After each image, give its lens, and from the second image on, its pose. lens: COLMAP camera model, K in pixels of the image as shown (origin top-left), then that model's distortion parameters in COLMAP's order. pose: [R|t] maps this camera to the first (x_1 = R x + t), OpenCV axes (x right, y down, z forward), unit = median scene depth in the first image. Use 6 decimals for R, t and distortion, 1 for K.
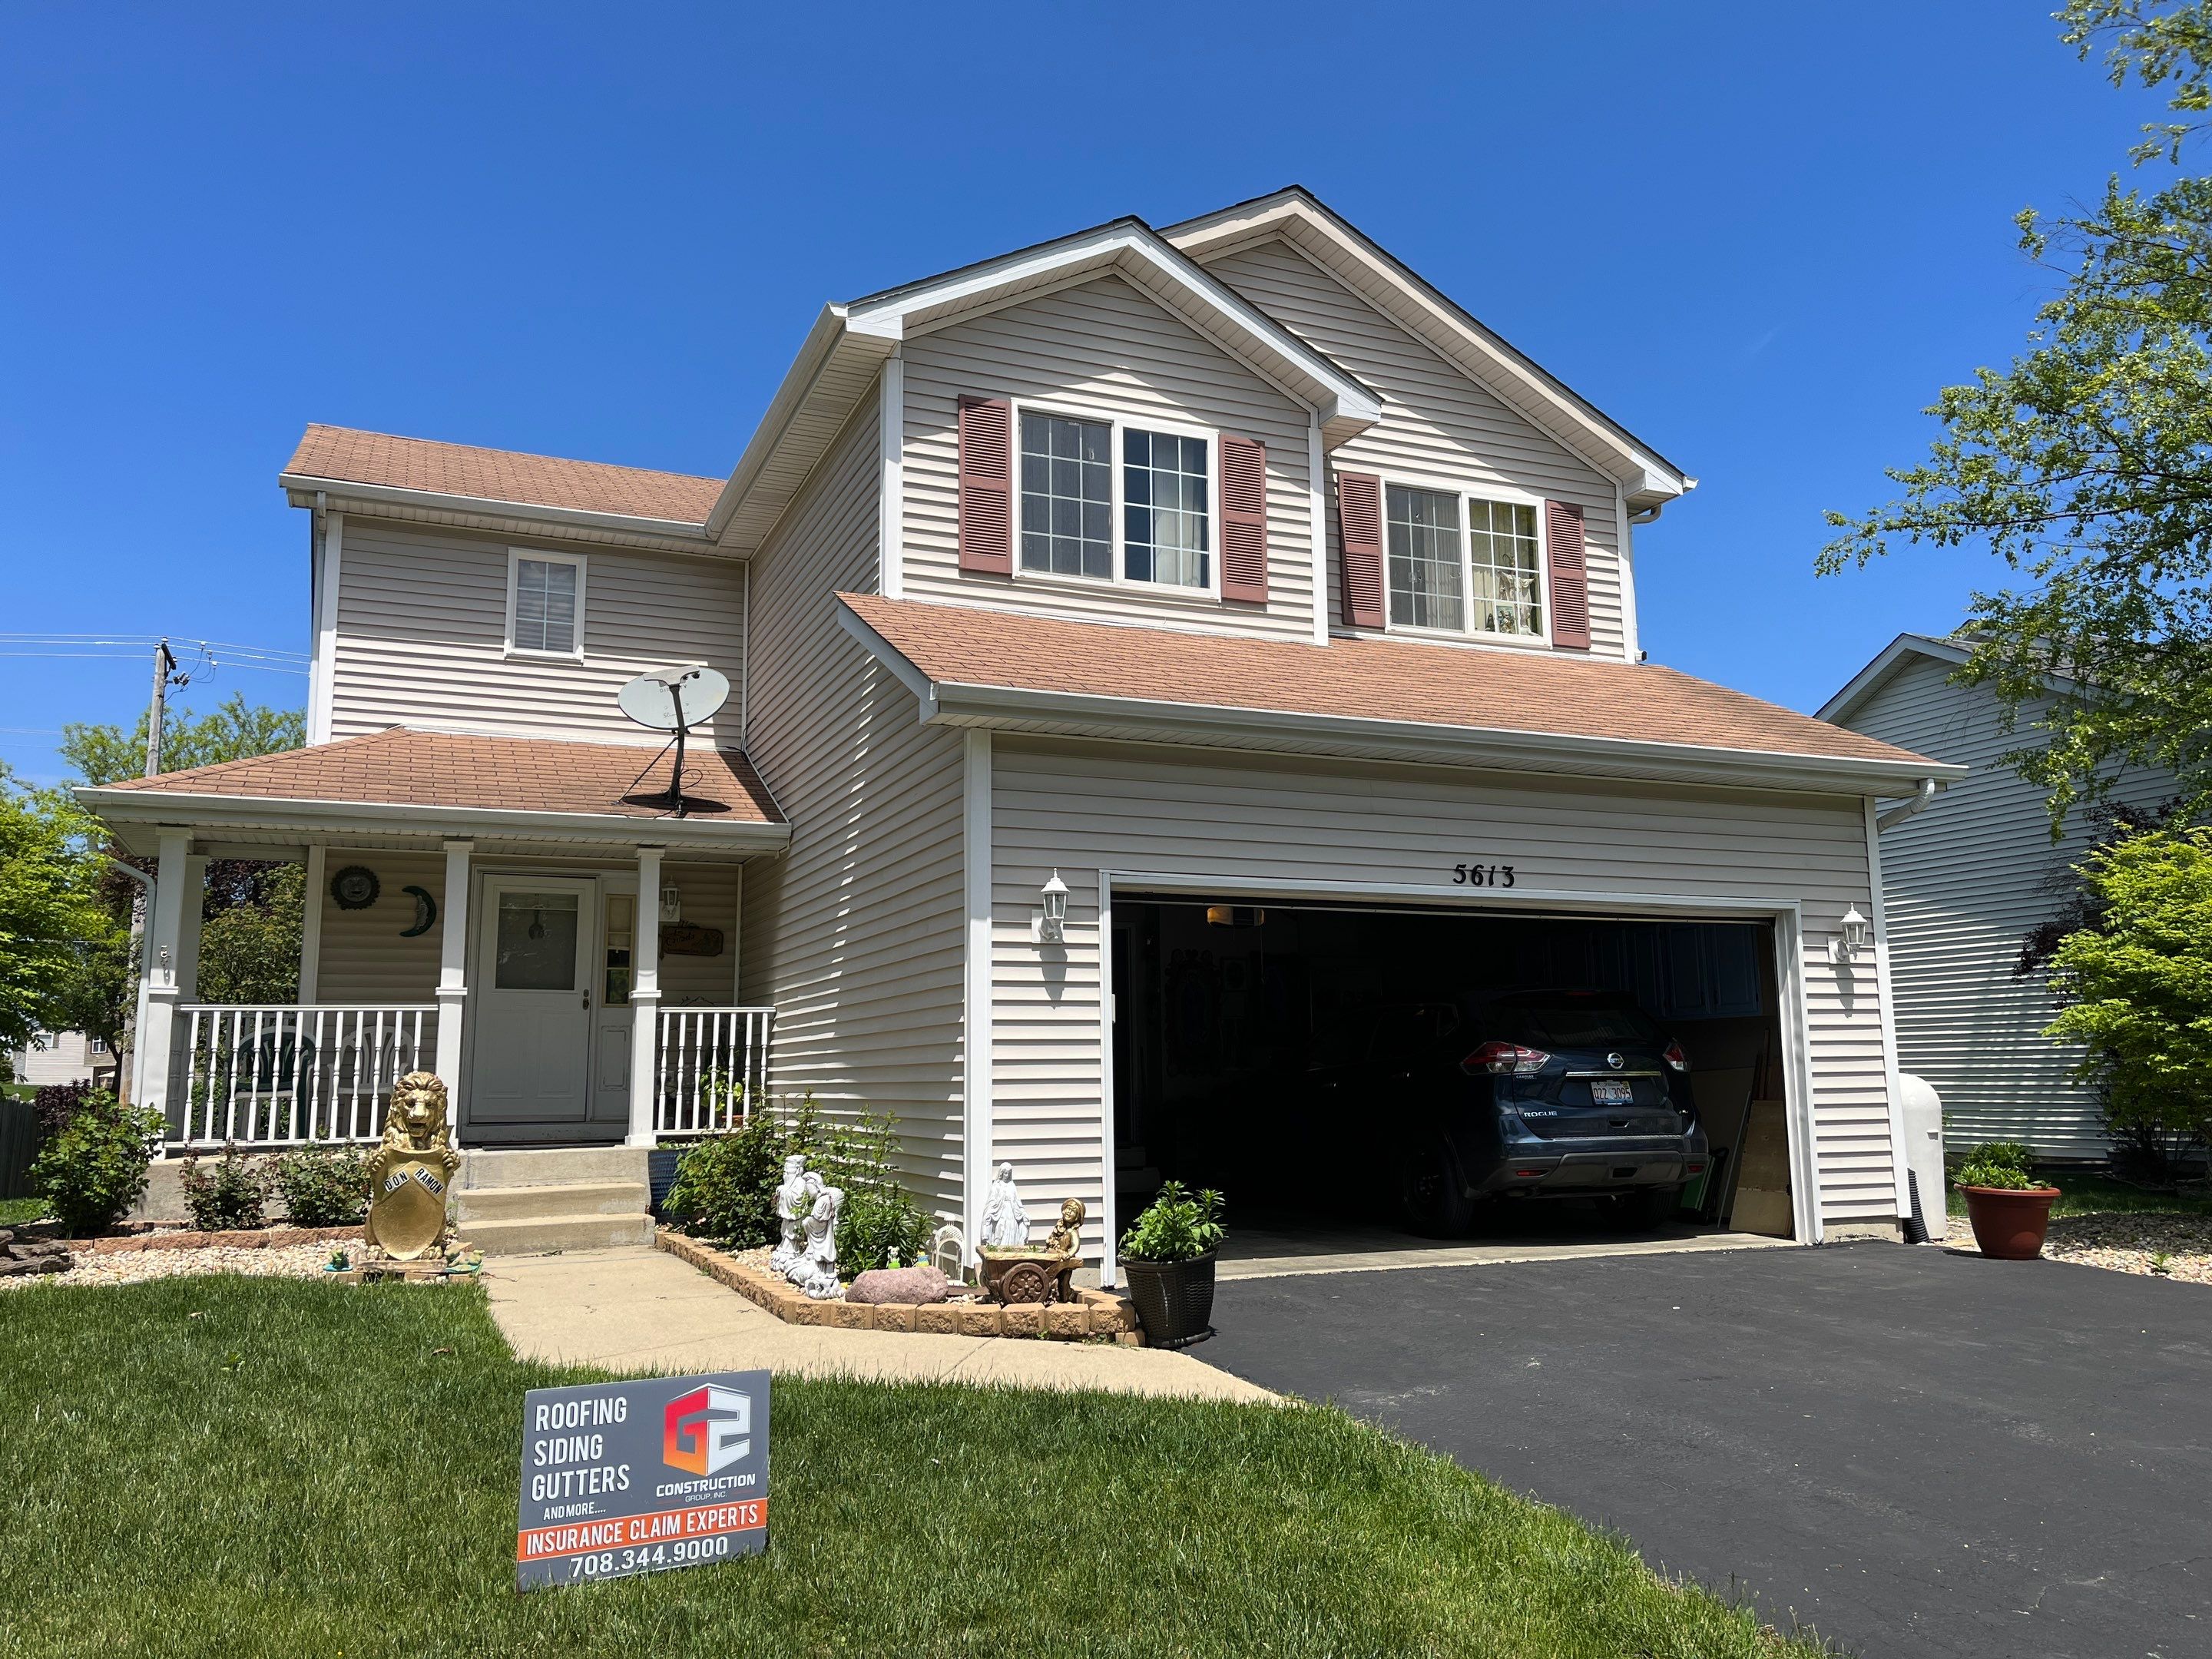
lens RADIAL K [[1716.2, 0, 1155.0], [0, 1716.2, 831.6], [0, 0, 1]] dist [0.068953, 0.001463]
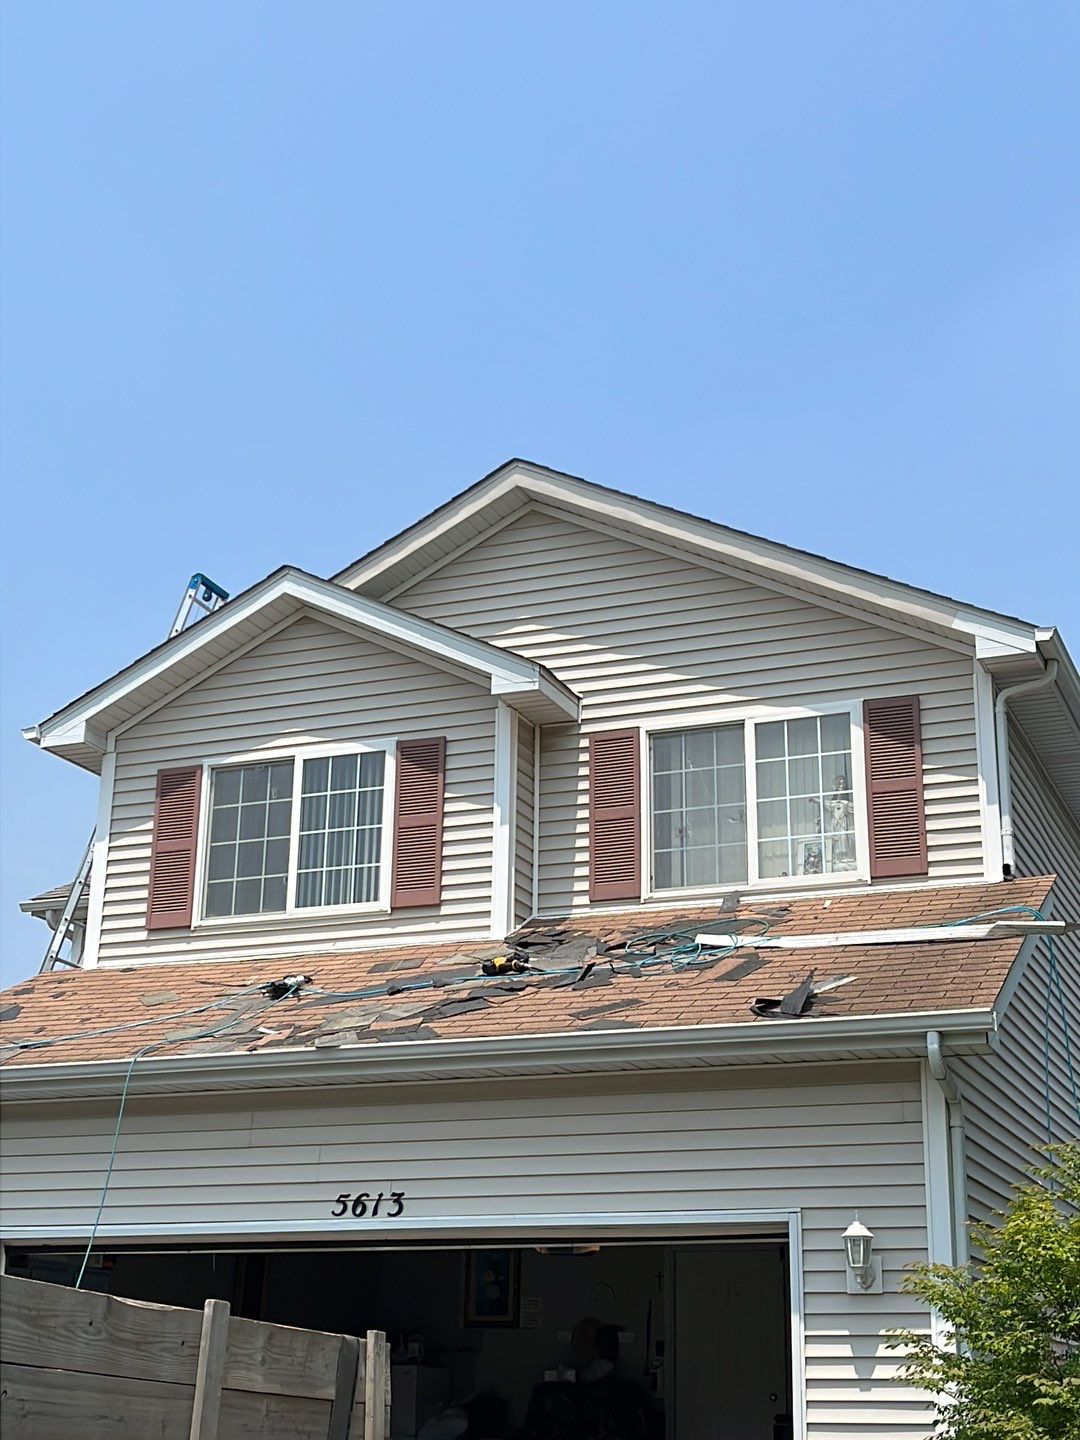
lens RADIAL K [[2079.3, 0, 540.0], [0, 2079.3, 720.0], [0, 0, 1]] dist [0.158313, -0.661816]
pose [[0.684469, -0.204104, -0.699889, 0.965745], [0.080242, 0.975270, -0.205937, 0.009556], [0.724613, 0.084797, 0.683919, 0.255160]]
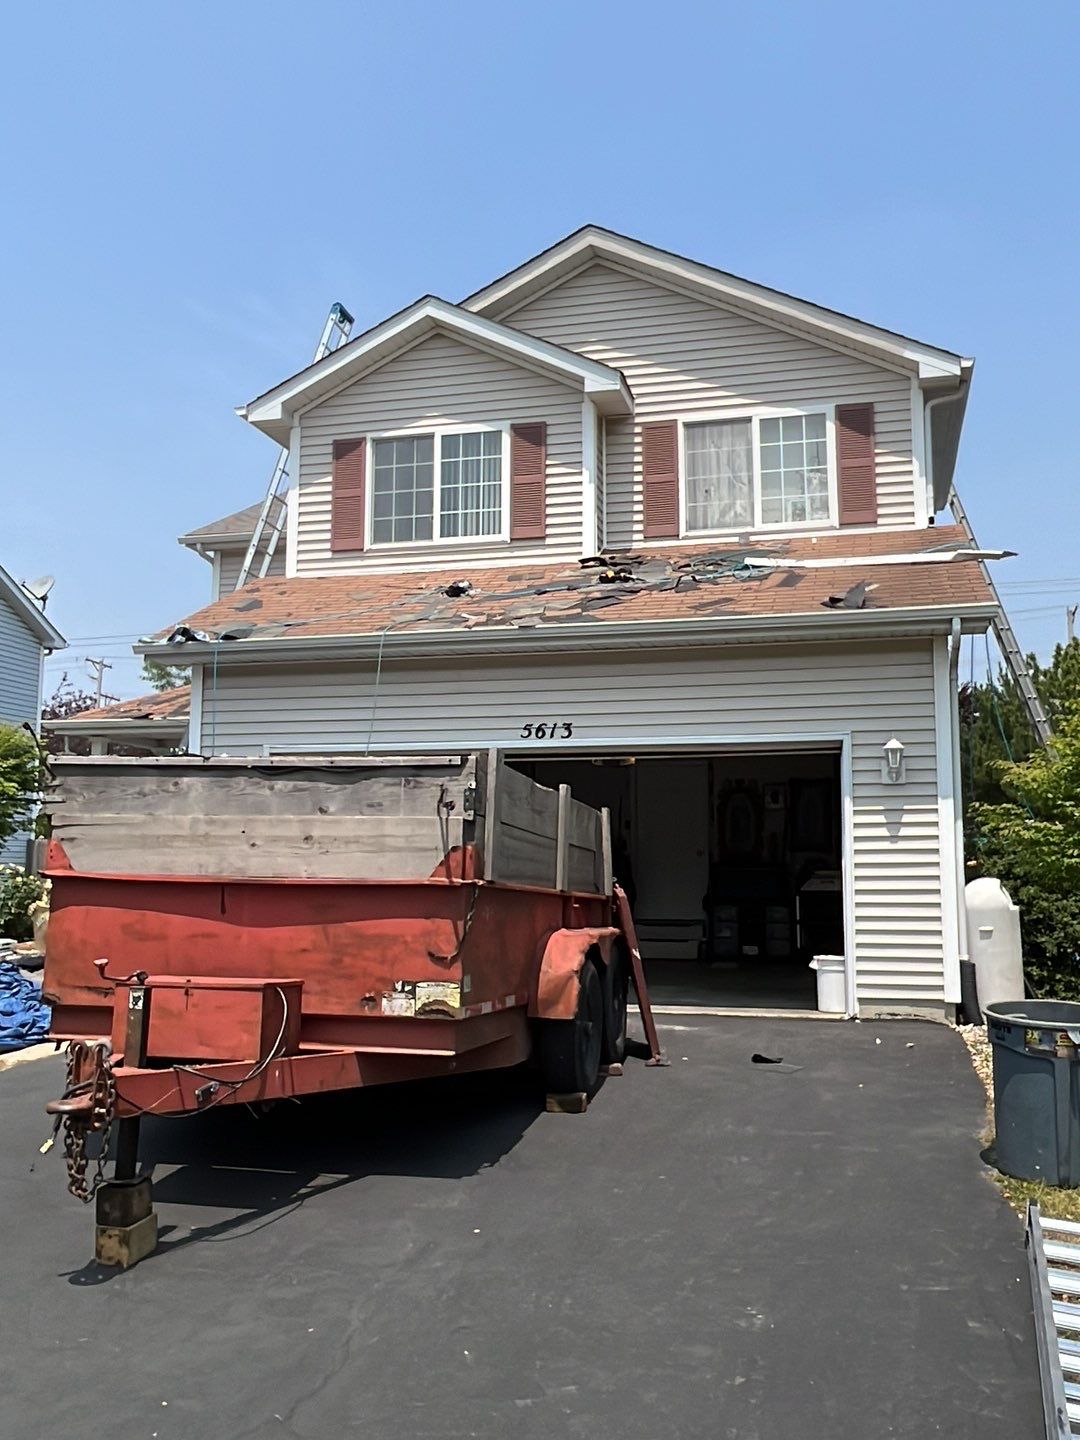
lens RADIAL K [[1311.6, 0, 547.2], [0, 1311.6, 723.7], [0, 0, 1]] dist [-0.002977, 0.003477]
pose [[0.780728, -0.053851, -0.622546, 0.751847], [0.076986, 0.996979, 0.010307, 0.008071], [0.620111, -0.055974, 0.782515, 0.163385]]
